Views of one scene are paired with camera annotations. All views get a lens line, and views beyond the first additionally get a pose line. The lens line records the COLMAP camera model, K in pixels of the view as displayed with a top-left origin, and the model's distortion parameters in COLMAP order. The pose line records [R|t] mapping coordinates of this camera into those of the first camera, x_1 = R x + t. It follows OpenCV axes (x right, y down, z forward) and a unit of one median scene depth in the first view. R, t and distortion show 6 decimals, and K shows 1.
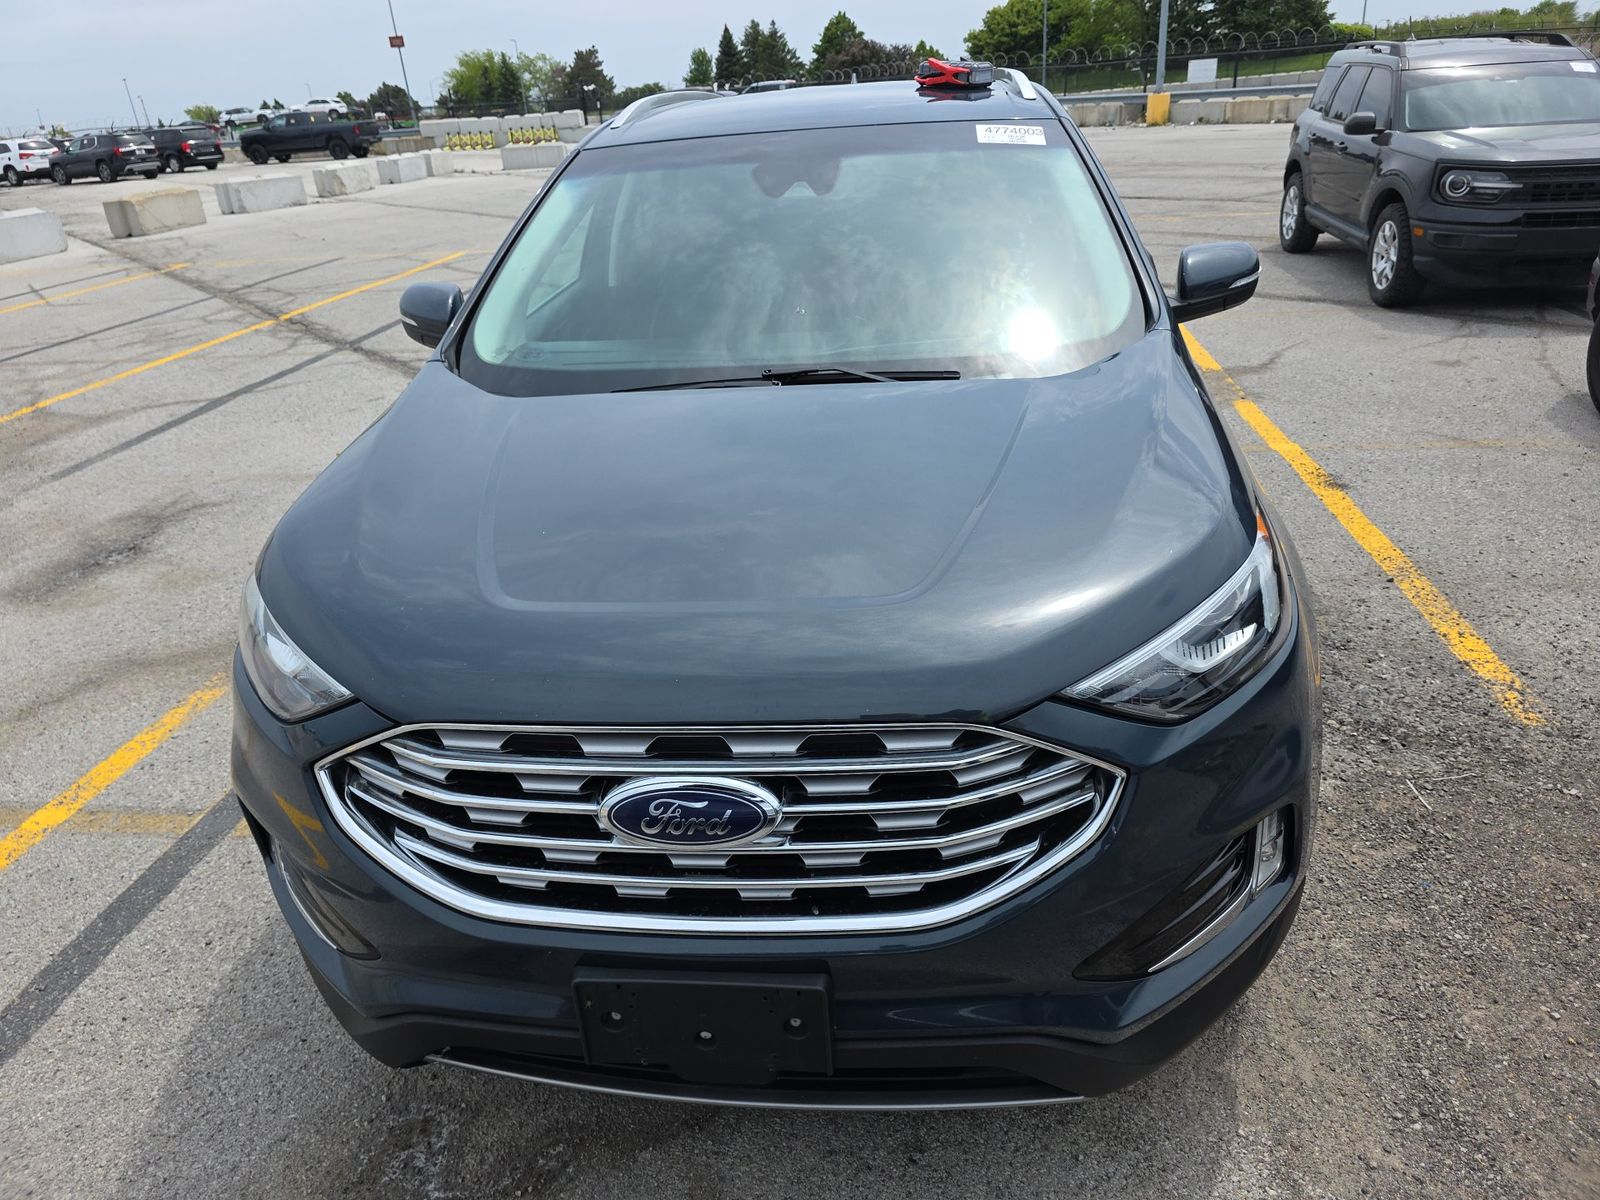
lens RADIAL K [[1100.5, 0, 800.0], [0, 1100.5, 600.0], [0, 0, 1]] dist [0.007346, -0.001749]
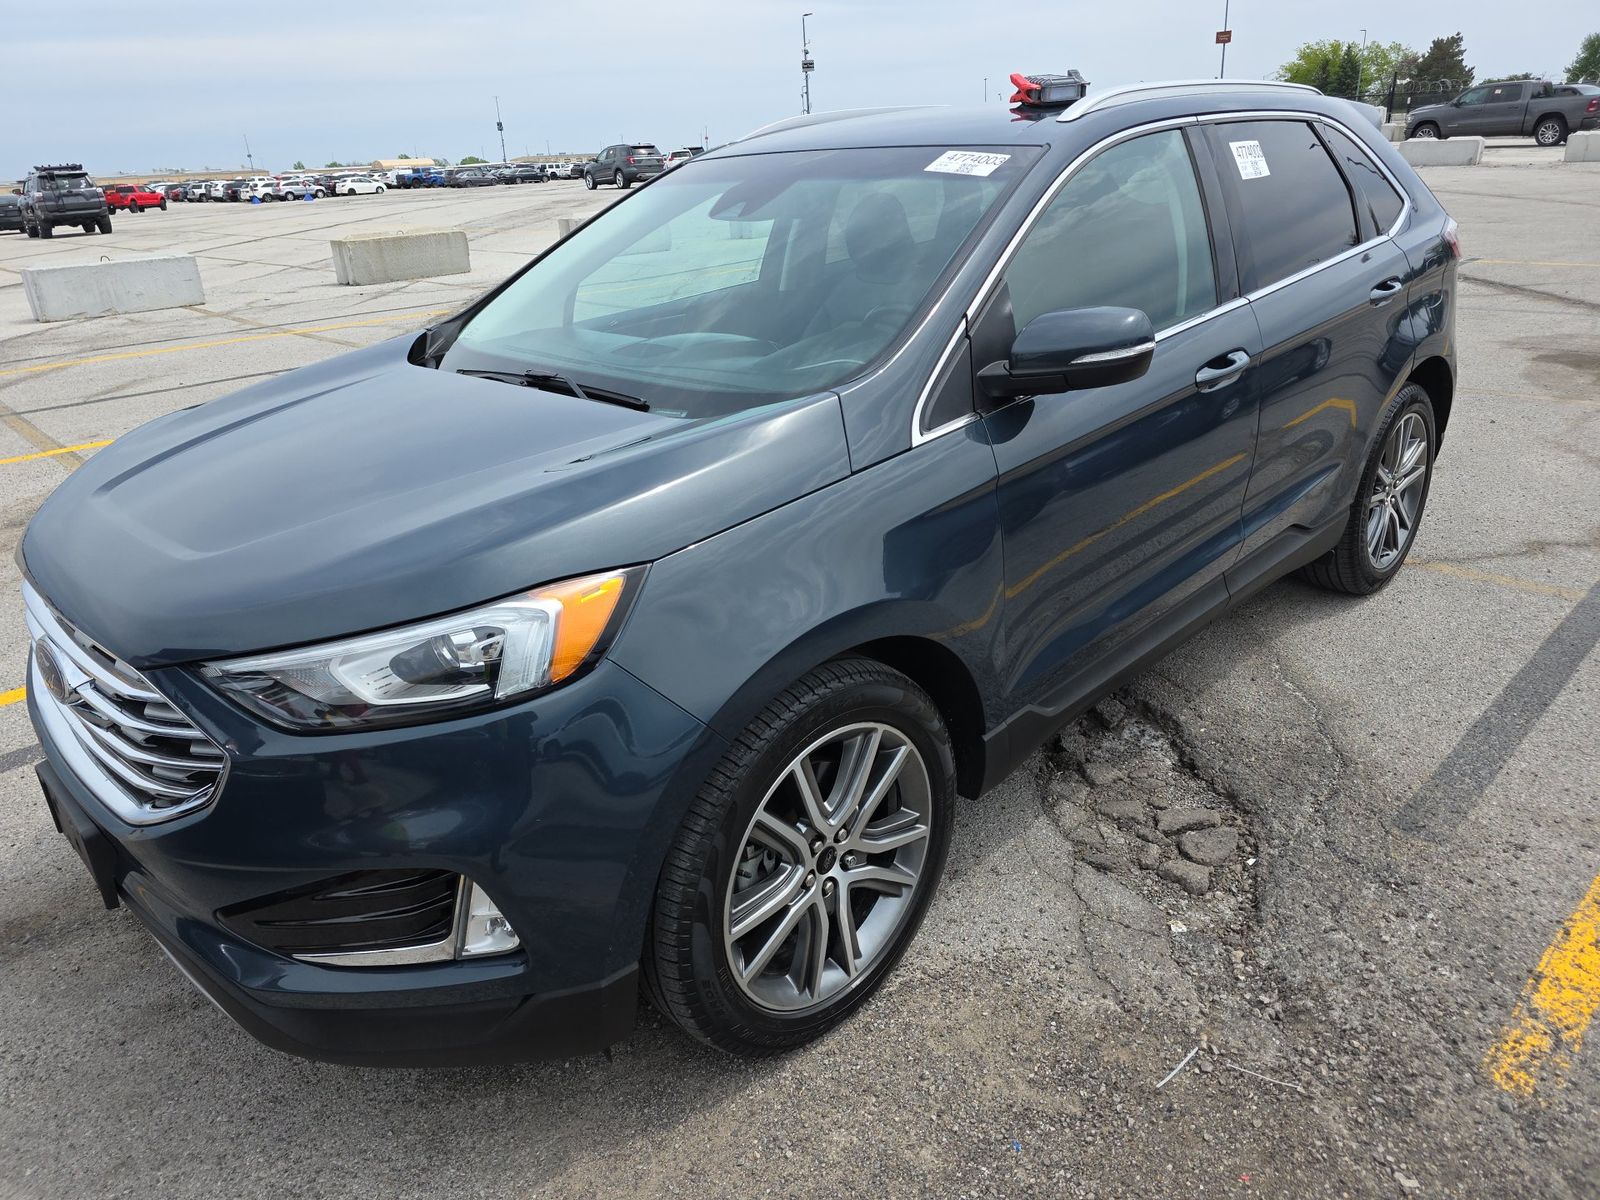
lens RADIAL K [[1100.5, 0, 800.0], [0, 1100.5, 600.0], [0, 0, 1]] dist [0.007346, -0.001749]
pose [[0.771574, 0.262666, -0.579379, 0.626920], [-0.260061, 0.961432, 0.089541, -0.111238], [0.580553, 0.081586, 0.810125, 0.198606]]
